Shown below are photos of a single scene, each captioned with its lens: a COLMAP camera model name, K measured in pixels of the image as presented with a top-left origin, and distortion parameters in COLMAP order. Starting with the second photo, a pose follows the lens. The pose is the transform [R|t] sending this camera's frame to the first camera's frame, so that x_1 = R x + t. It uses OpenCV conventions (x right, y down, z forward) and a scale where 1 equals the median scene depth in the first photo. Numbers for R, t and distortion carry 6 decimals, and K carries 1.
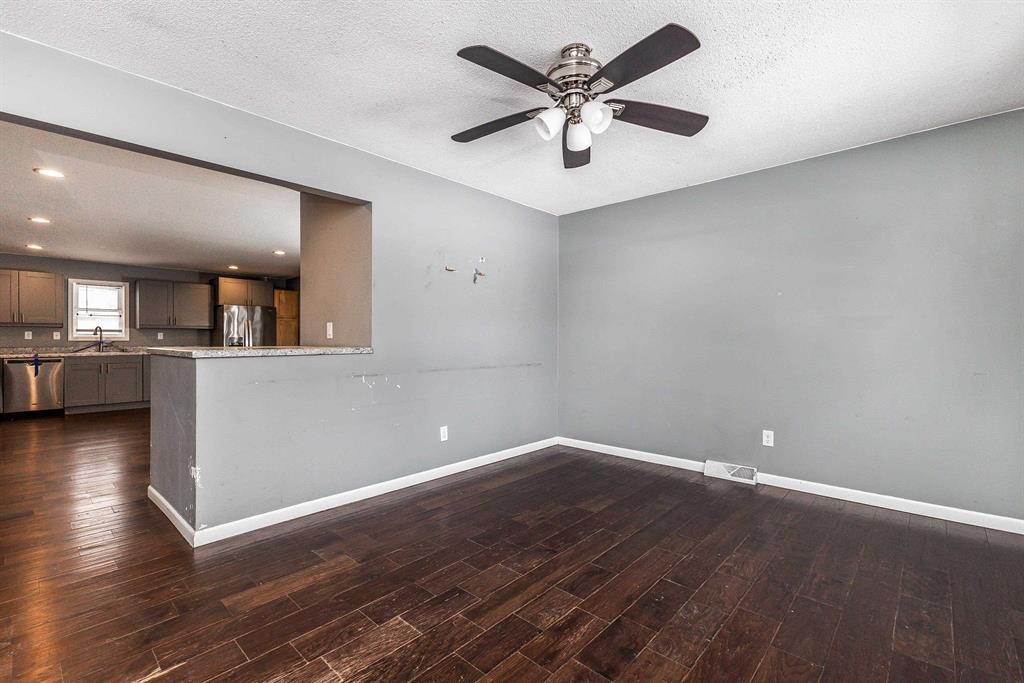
lens RADIAL K [[455.9, 0, 512.4], [0, 455.9, 339.9], [0, 0, 1]] dist [0.018395, 0.000407]
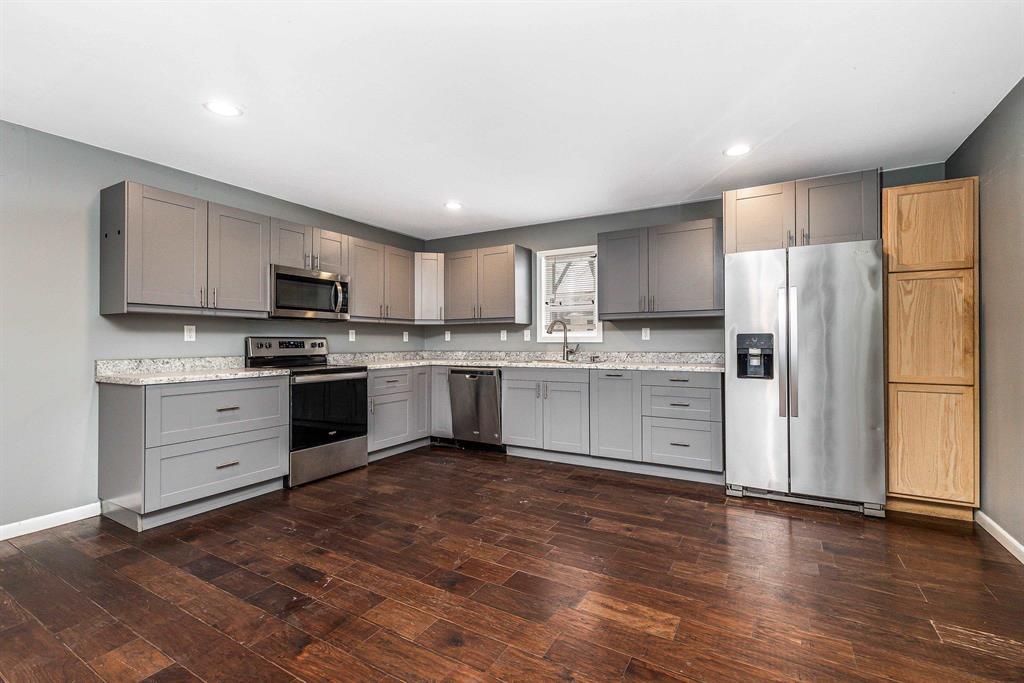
lens RADIAL K [[455.9, 0, 510.7], [0, 455.9, 339.3], [0, 0, 1]] dist [0.018395, 0.000407]
pose [[0.209327, -0.009657, -0.977798, -0.299523], [0.002983, 0.999953, -0.009237, 0.002482], [0.977841, -0.000983, 0.209346, 0.802449]]
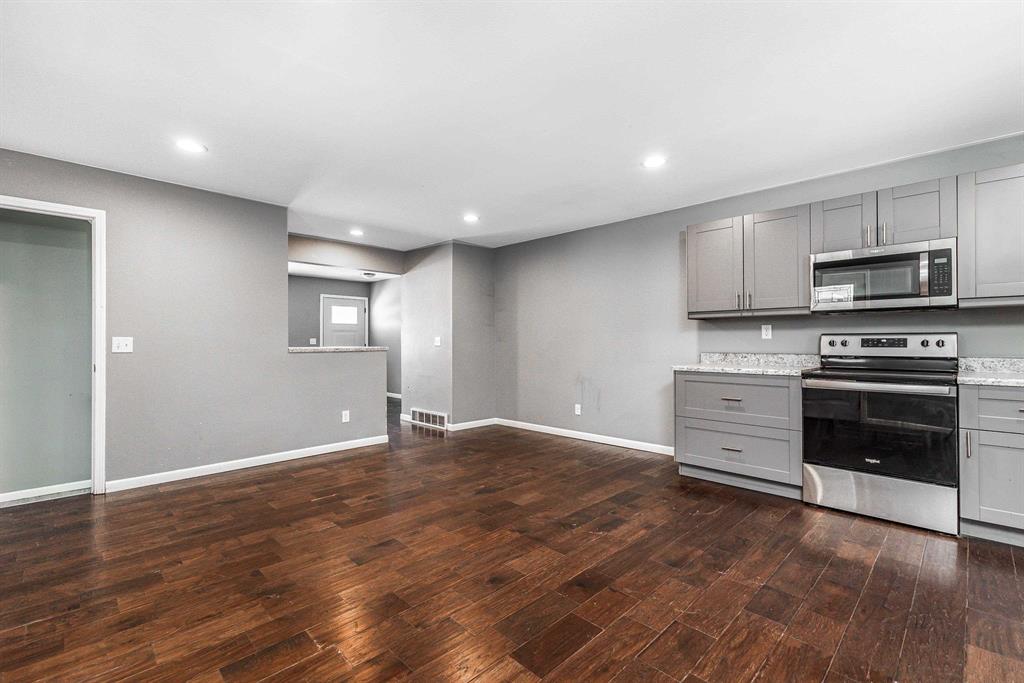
lens RADIAL K [[455.9, 0, 510.6], [0, 455.9, 339.6], [0, 0, 1]] dist [0.018395, 0.000407]
pose [[-0.998958, 0.003968, 0.045471, -0.718892], [0.004103, 0.999987, 0.002879, -0.005470], [-0.045459, 0.003063, -0.998962, 1.311255]]
